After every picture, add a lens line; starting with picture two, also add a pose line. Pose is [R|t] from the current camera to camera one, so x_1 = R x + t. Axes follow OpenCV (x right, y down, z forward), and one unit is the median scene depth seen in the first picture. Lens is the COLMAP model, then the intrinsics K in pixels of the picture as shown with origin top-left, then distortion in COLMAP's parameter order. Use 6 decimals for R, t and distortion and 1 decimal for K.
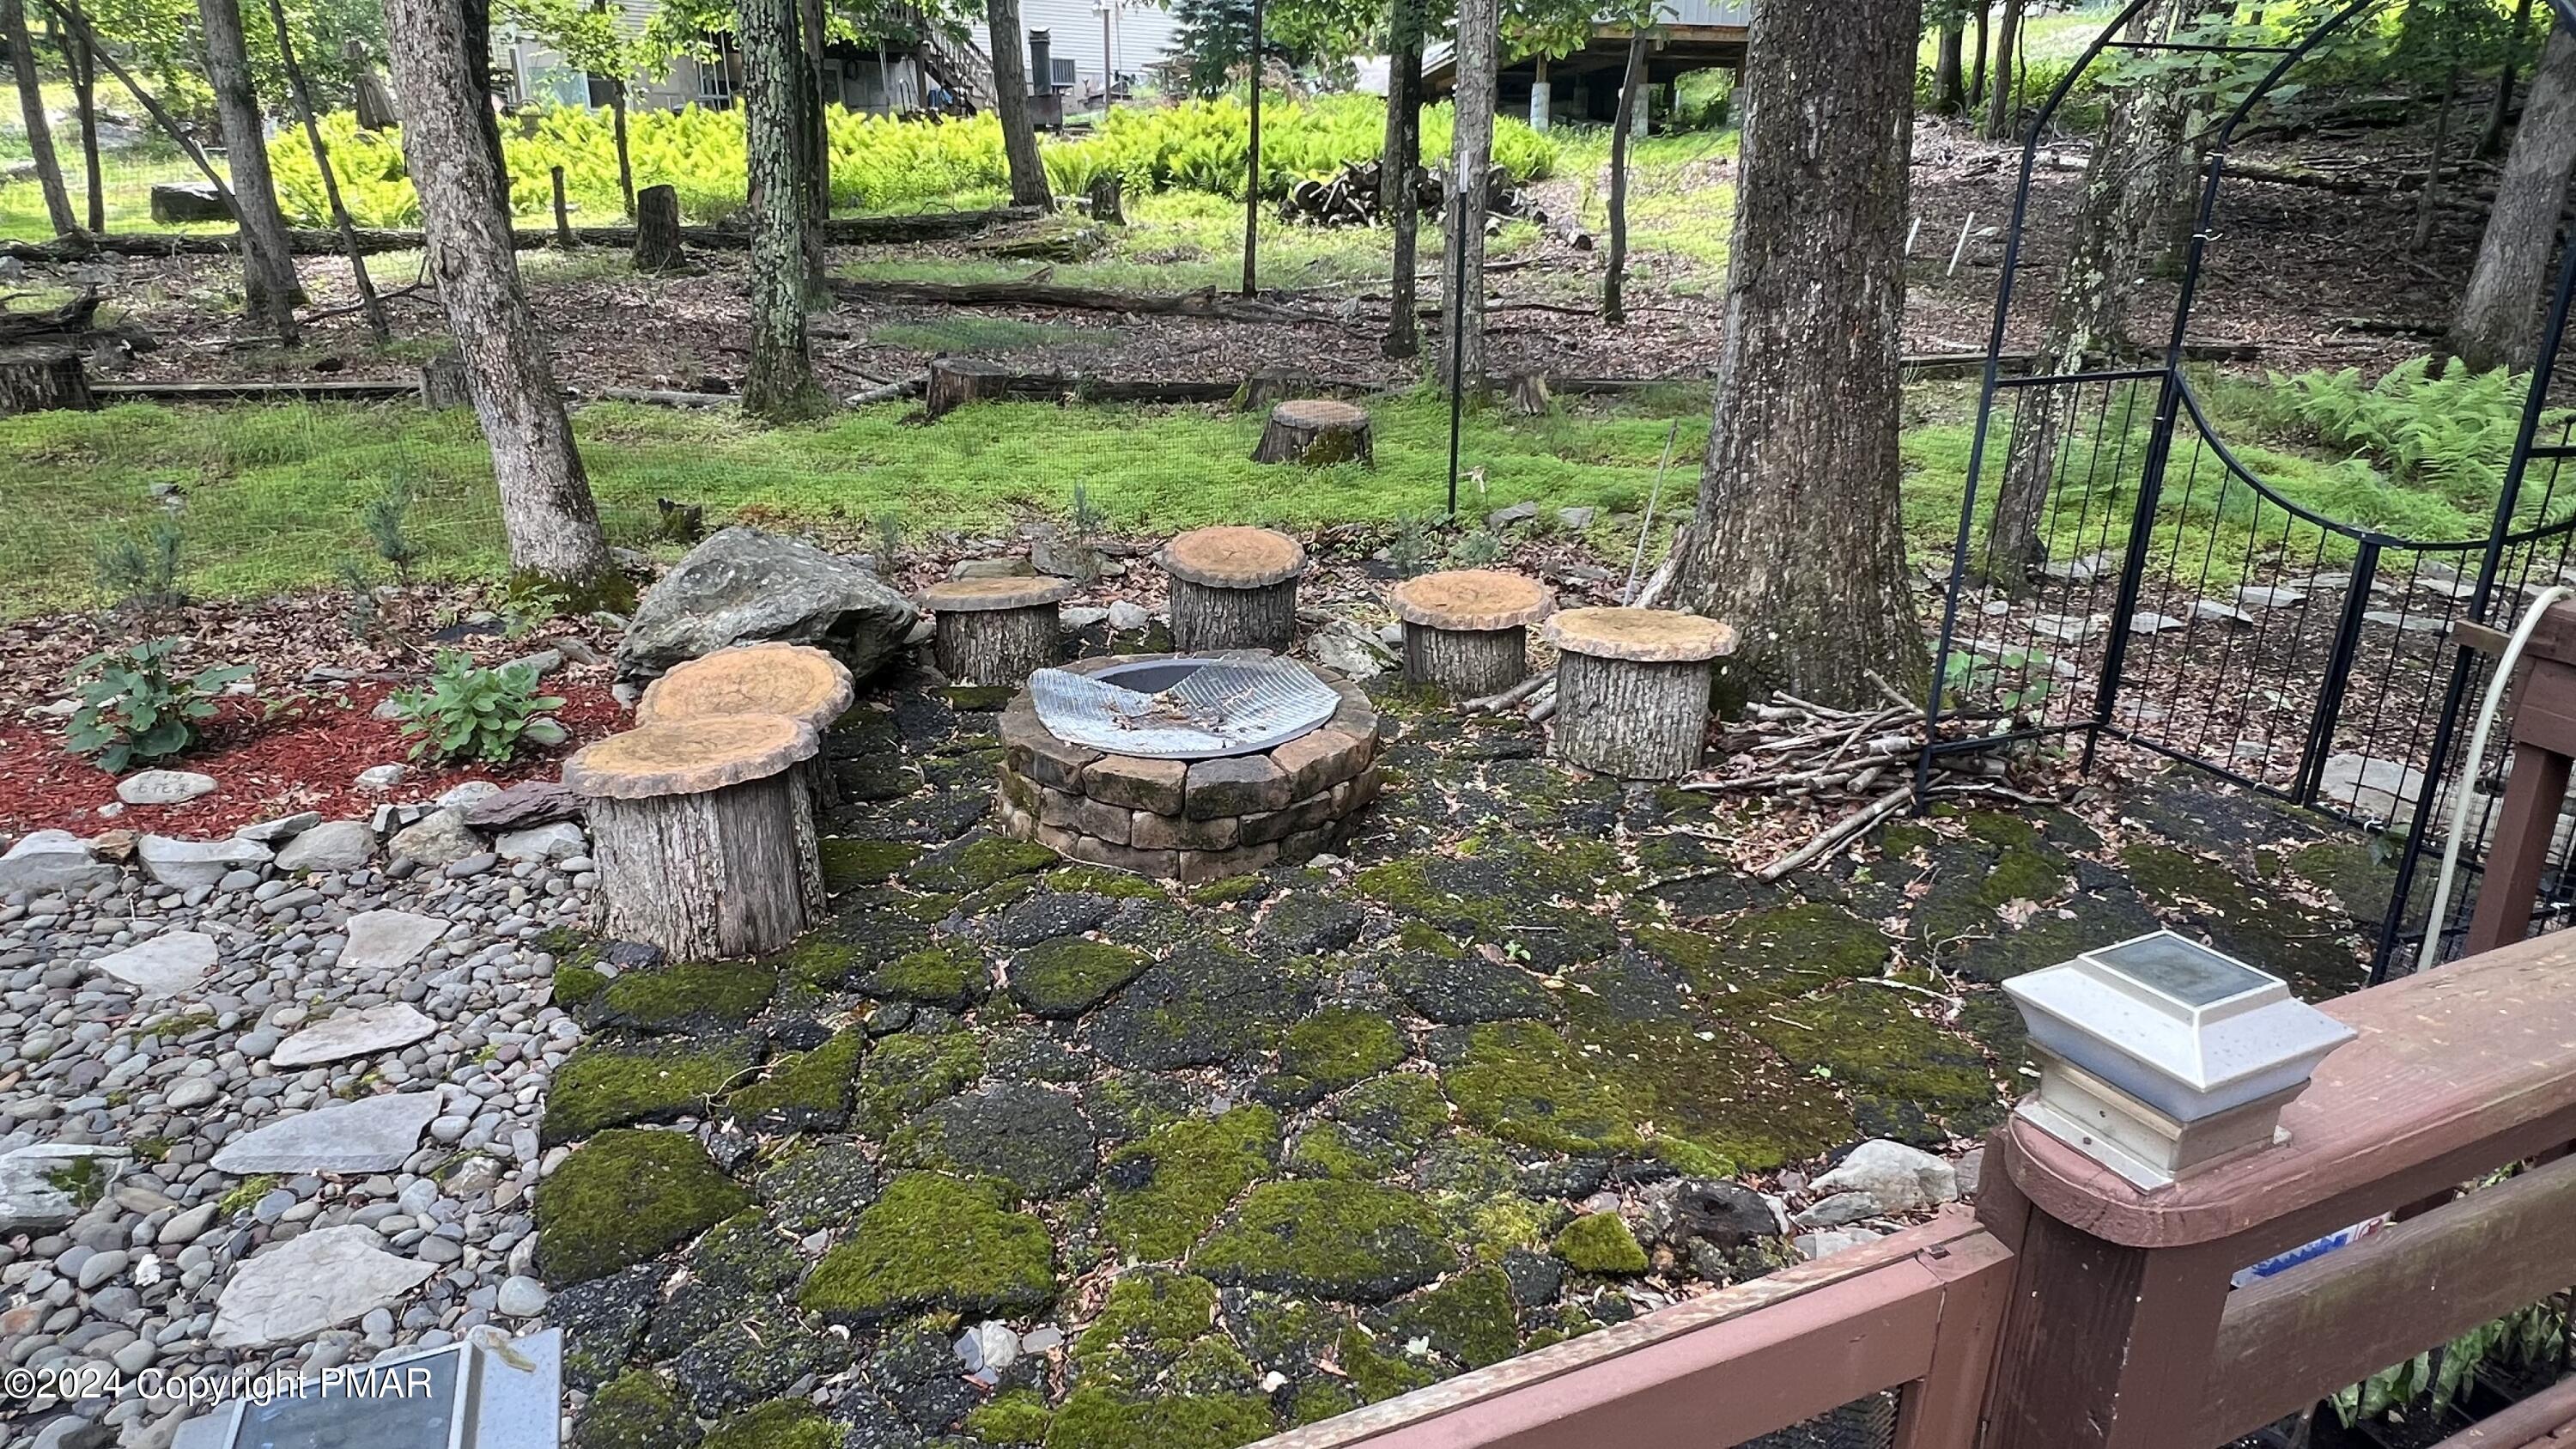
lens RADIAL K [[1435.5, 0, 1291.7], [0, 1435.5, 725.8], [0, 0, 1]] dist [-0.003827, -0.000480]
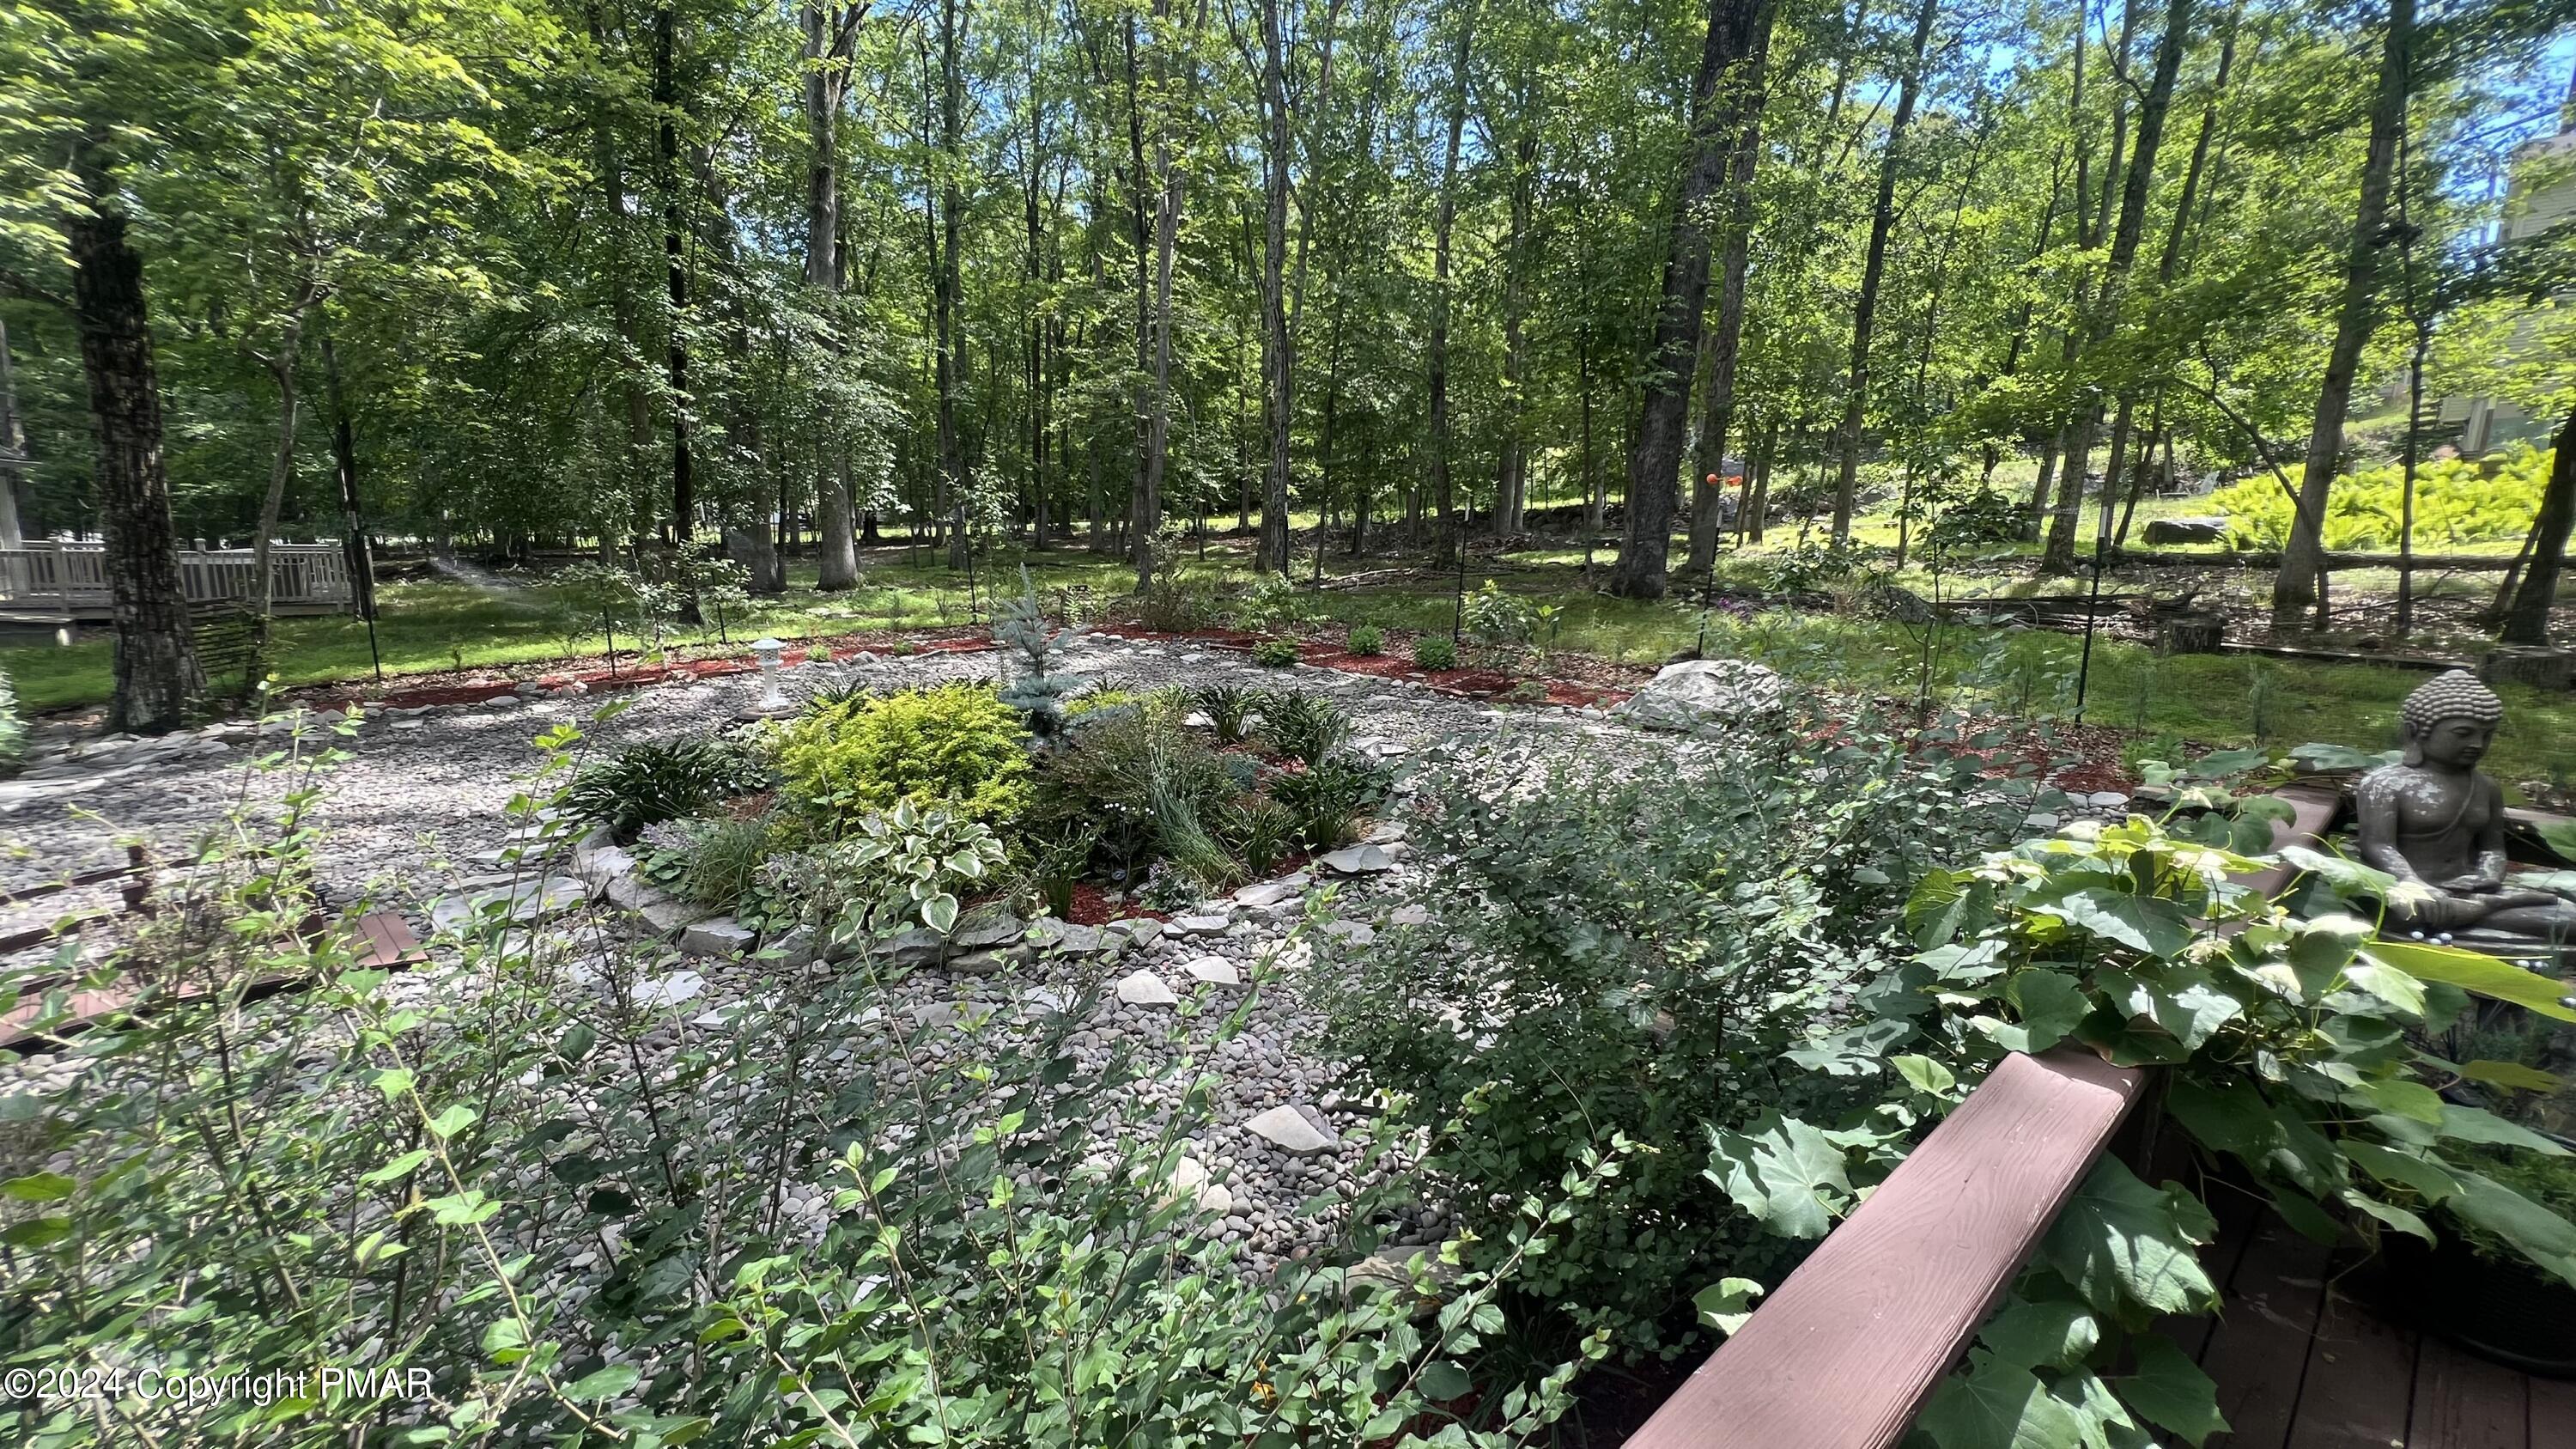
lens RADIAL K [[1034.9, 0, 1289.7], [0, 1034.9, 715.8], [0, 0, 1]] dist [-0.003946, 0.000321]
pose [[0.311279, 0.168227, -0.935310, 0.002560], [-0.319112, 0.945562, 0.063868, 0.065702], [0.895138, 0.278588, 0.348017, -0.219863]]
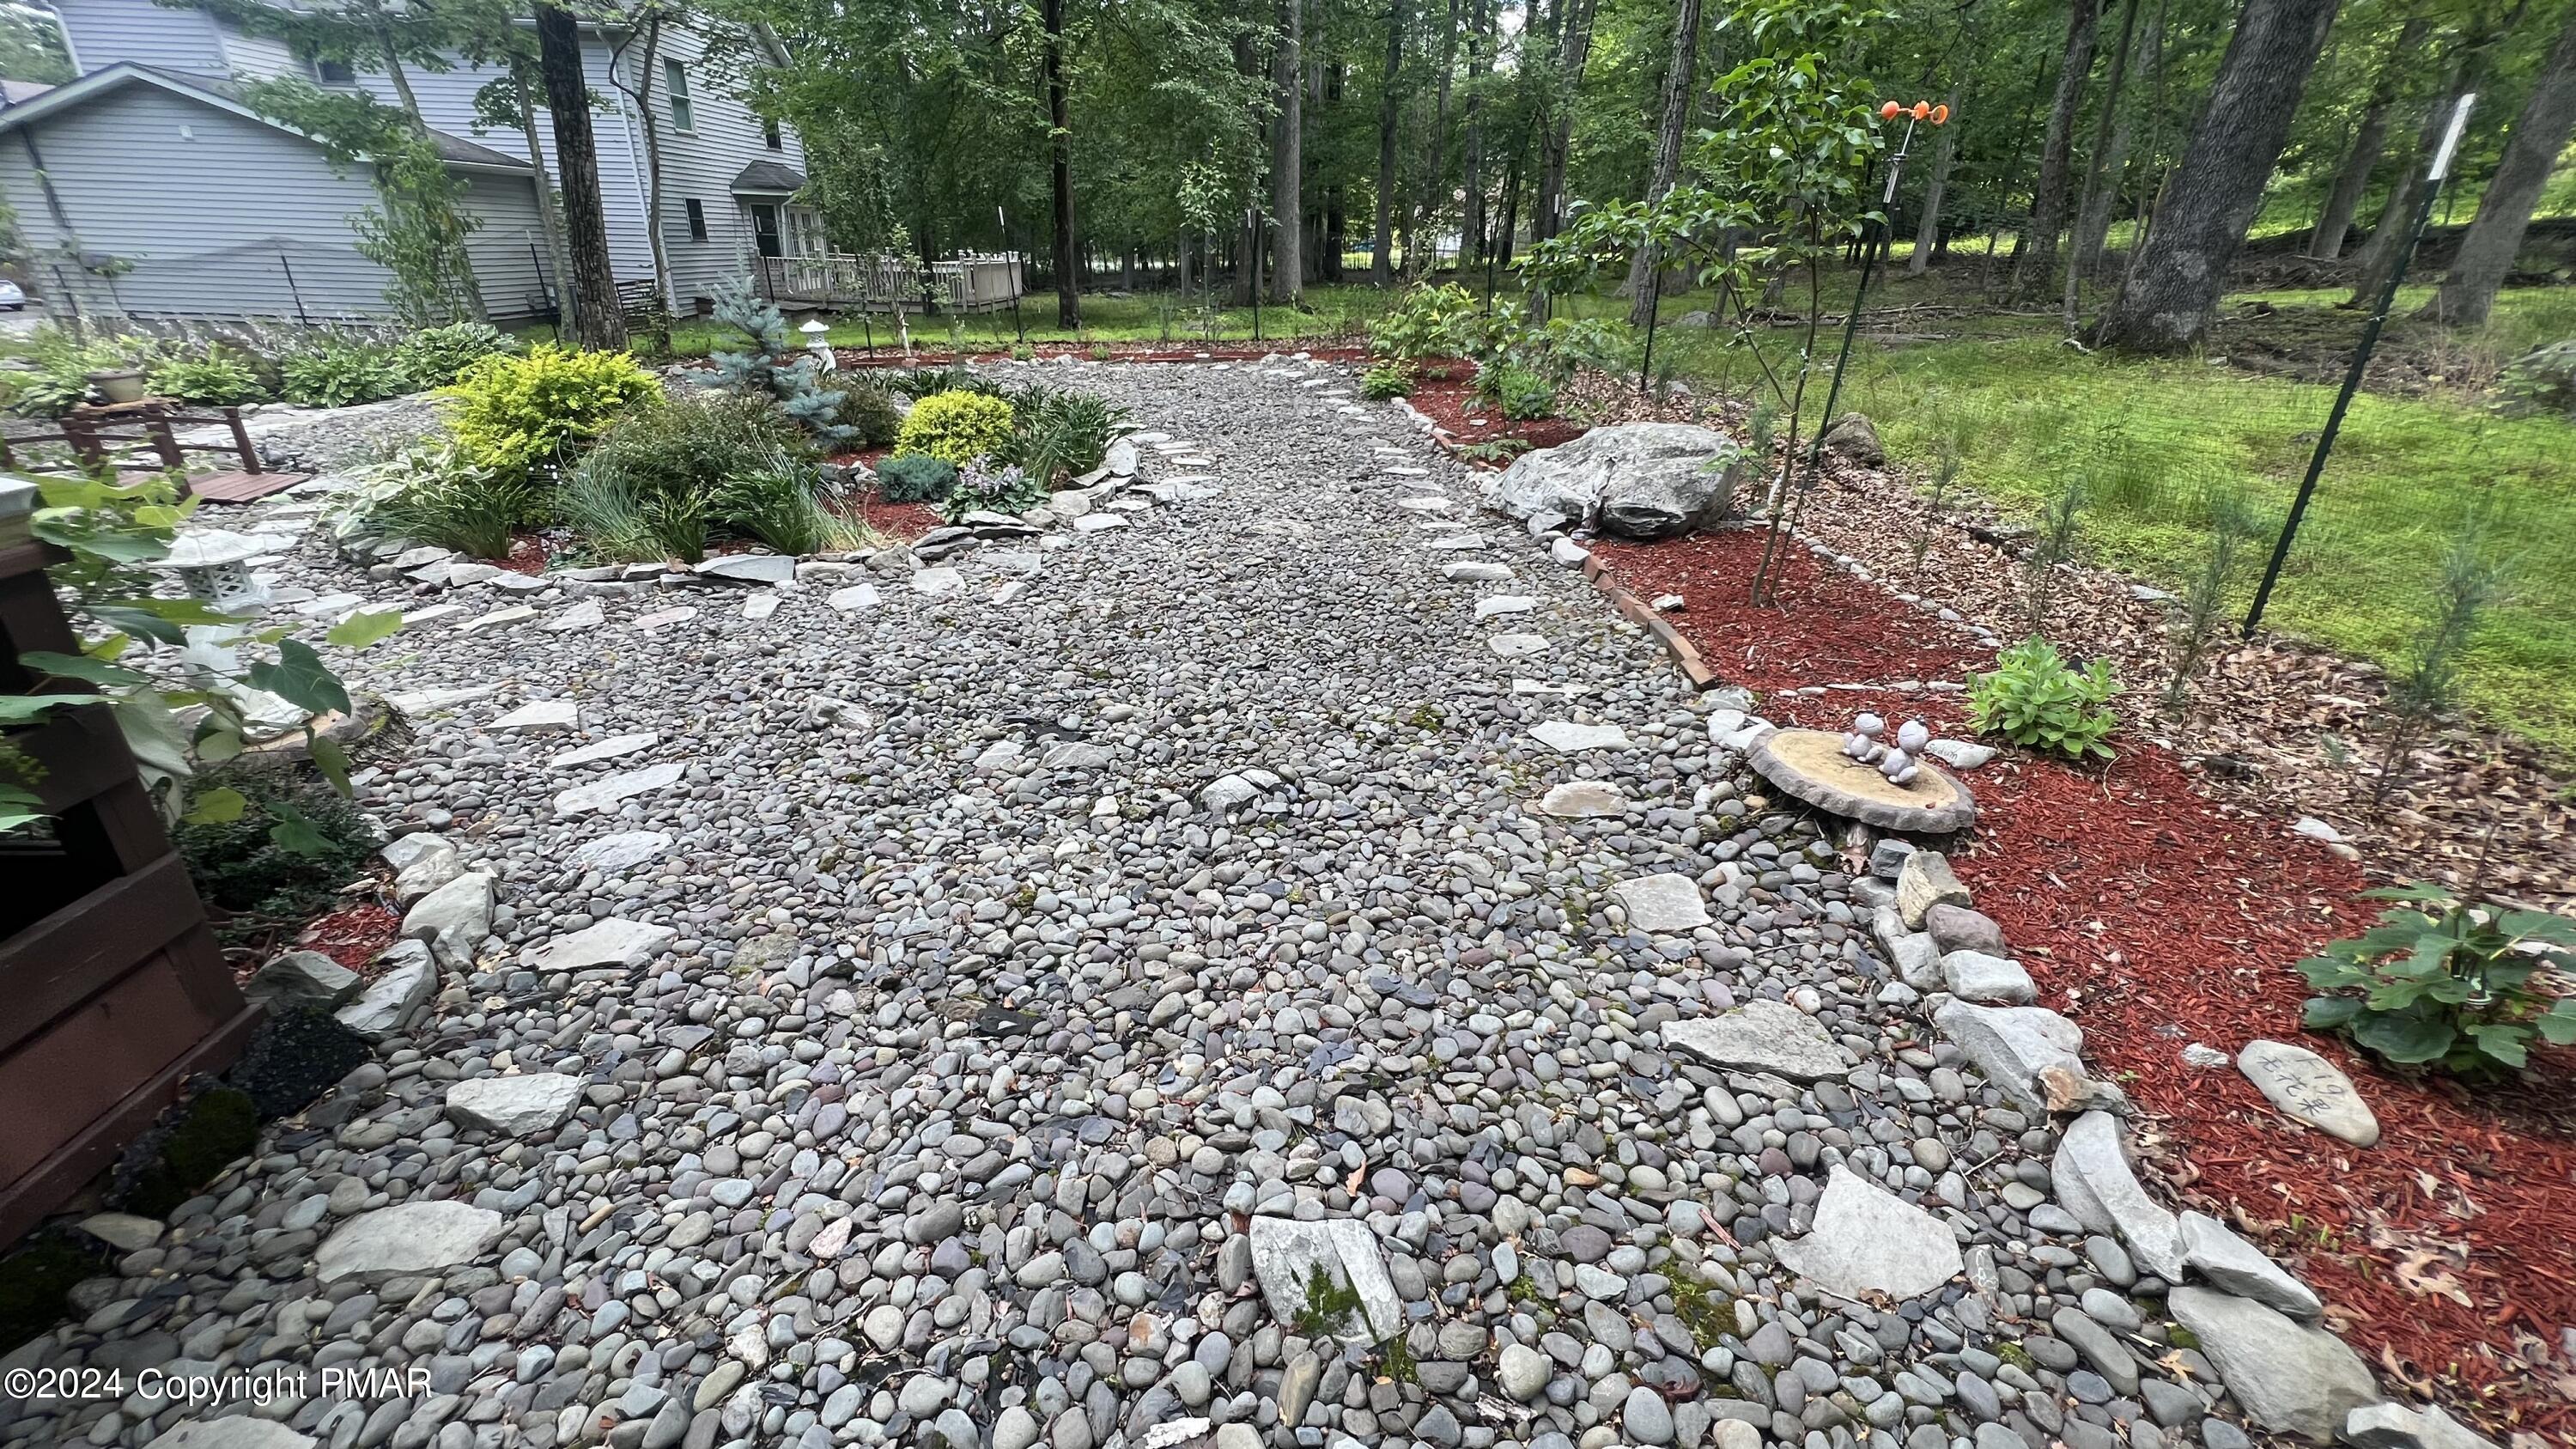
lens RADIAL K [[1034.9, 0, 1287.6], [0, 1034.9, 721.7], [0, 0, 1]] dist [-0.003946, 0.000321]
pose [[-0.357608, 0.390289, -0.848405, -0.060938], [-0.311283, 0.806710, 0.502317, -0.043003], [0.880465, 0.443726, -0.166996, 0.131274]]
